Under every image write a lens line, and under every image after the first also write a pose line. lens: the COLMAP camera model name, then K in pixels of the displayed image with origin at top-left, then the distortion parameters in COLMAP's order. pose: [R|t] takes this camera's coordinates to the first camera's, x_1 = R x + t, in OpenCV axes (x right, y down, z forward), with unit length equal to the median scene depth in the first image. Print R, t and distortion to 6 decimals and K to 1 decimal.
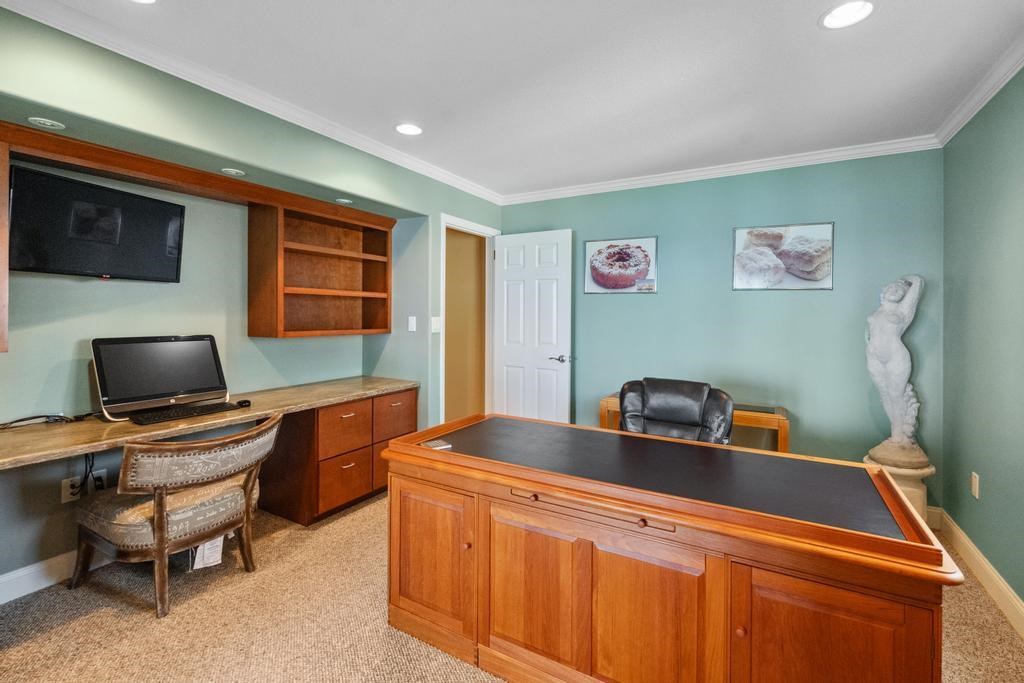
lens RADIAL K [[459.5, 0, 511.4], [0, 459.5, 316.5], [0, 0, 1]] dist [-0.003906, 0.000577]
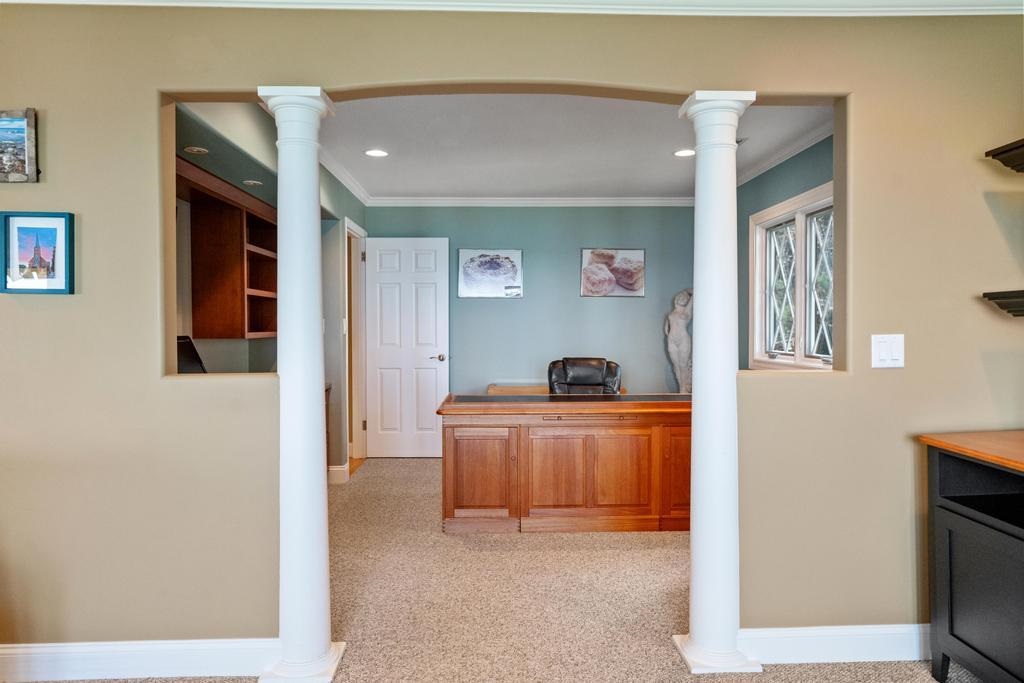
lens RADIAL K [[647.9, 0, 510.9], [0, 647.9, 334.6], [0, 0, 1]] dist [-0.004798, 0.000554]
pose [[0.857216, -0.017107, 0.514673, -0.649246], [0.011408, 0.999834, 0.014231, 0.022466], [-0.514831, -0.006327, 0.857268, -0.474042]]
